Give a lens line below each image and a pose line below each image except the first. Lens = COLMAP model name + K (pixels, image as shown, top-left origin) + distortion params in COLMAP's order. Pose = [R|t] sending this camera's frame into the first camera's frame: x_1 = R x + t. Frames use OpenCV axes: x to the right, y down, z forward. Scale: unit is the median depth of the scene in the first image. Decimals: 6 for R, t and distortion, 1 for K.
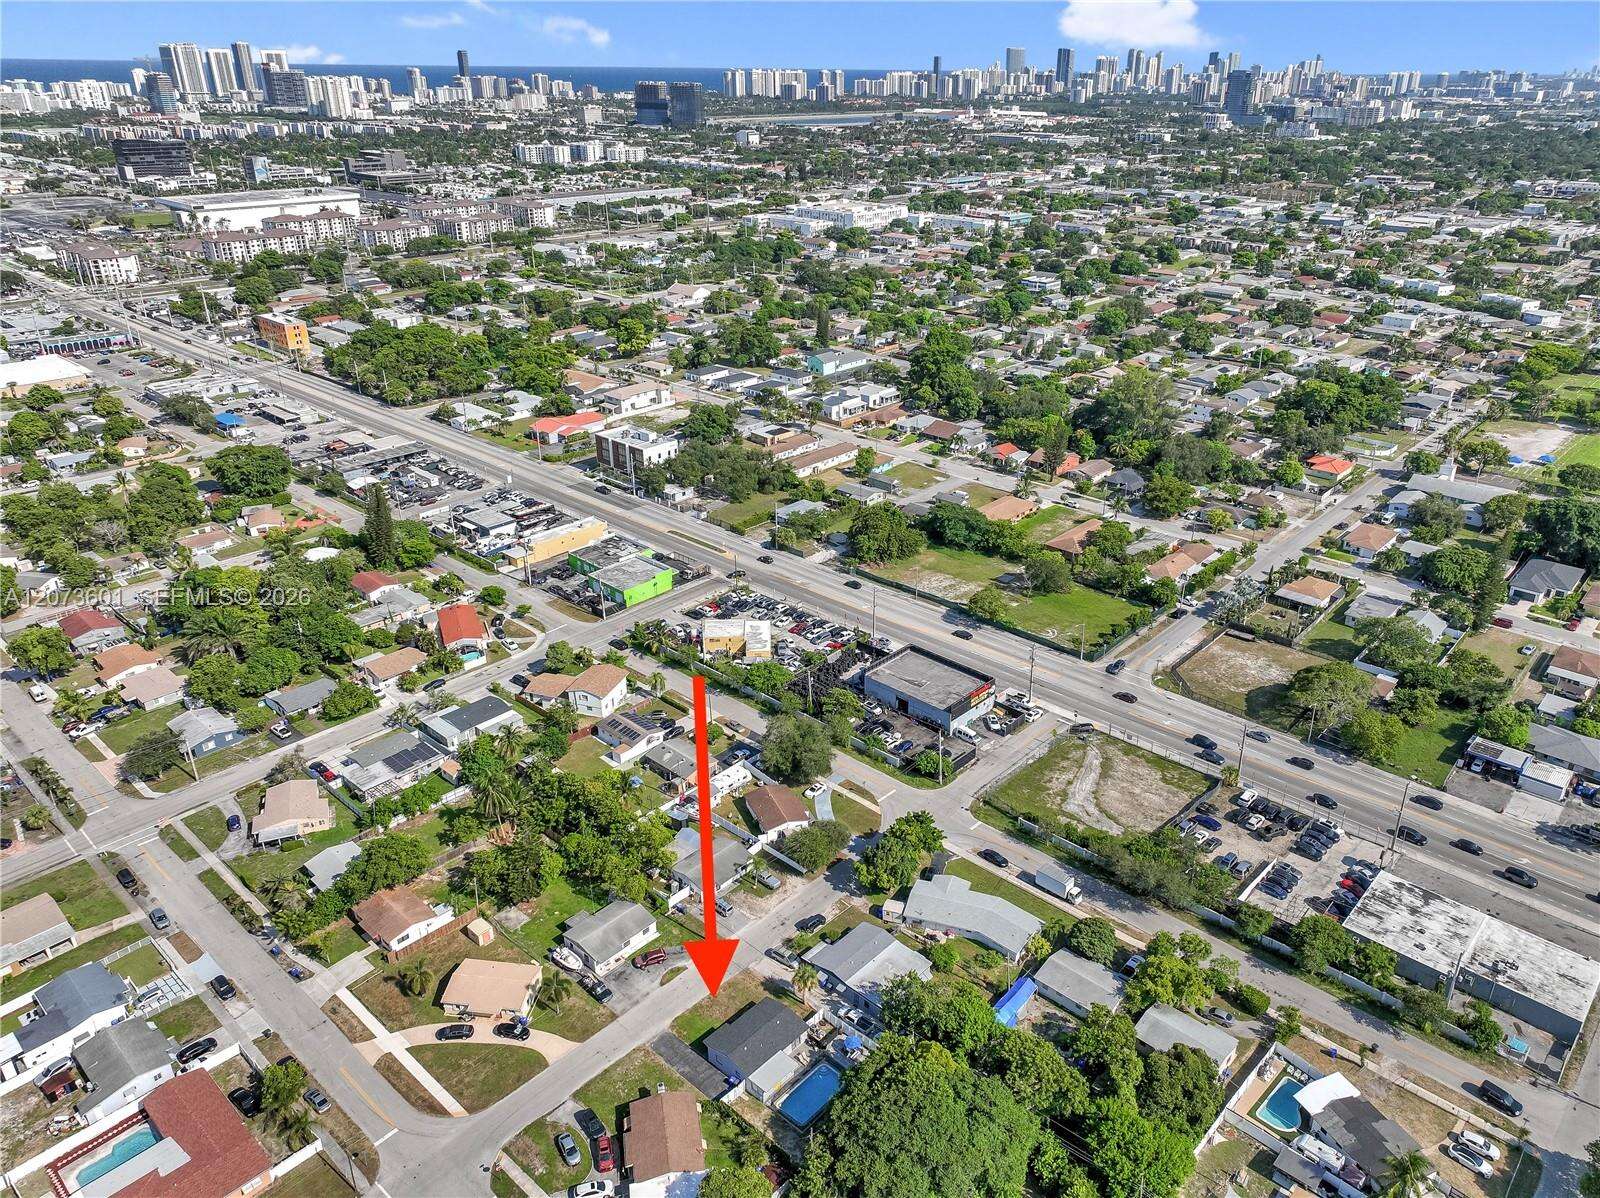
lens RADIAL K [[1148.8, 0, 837.6], [0, 1148.8, 550.8], [0, 0, 1]] dist [-0.004200, 0.024461]
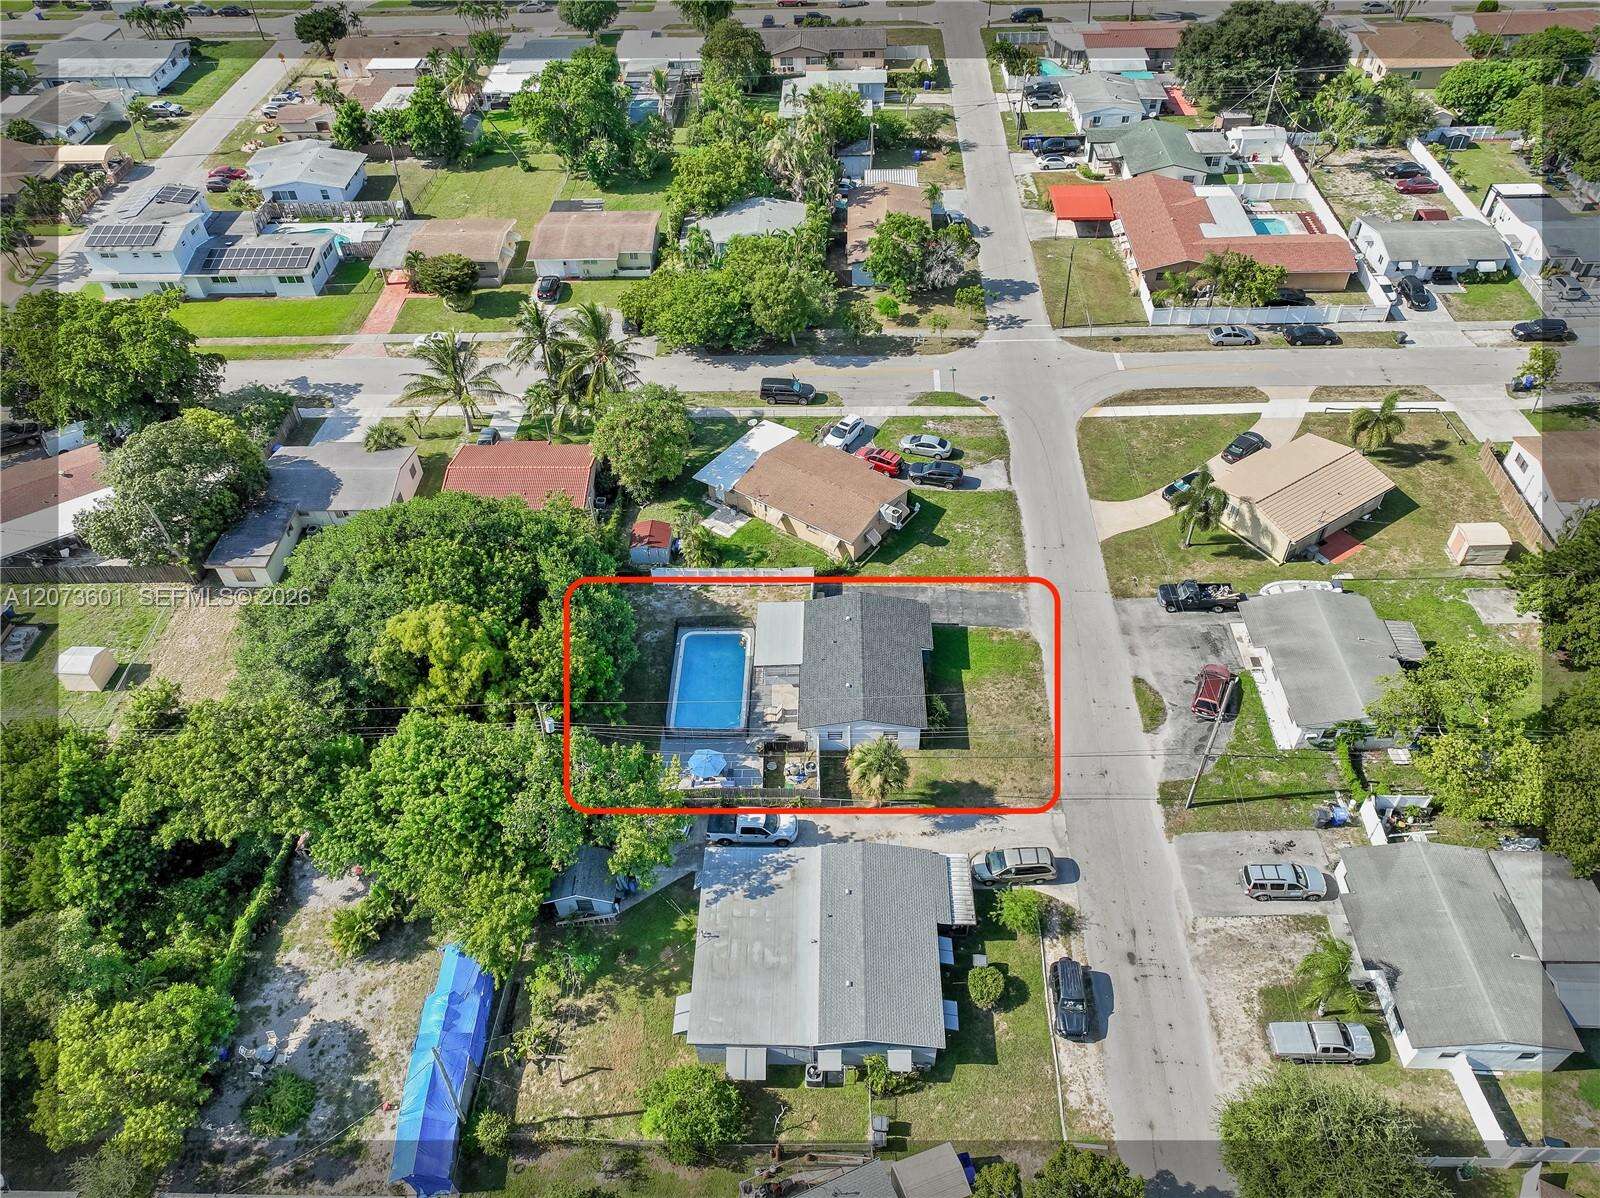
lens RADIAL K [[1122.4, 0, 806.2], [0, 1122.4, 600.4], [0, 0, 1]] dist [-0.004053, 0.020980]
pose [[-0.759060, 0.468420, -0.452118, 0.106211], [-0.236114, 0.449109, 0.861714, -0.004700], [0.606694, 0.760844, -0.230300, 0.722122]]
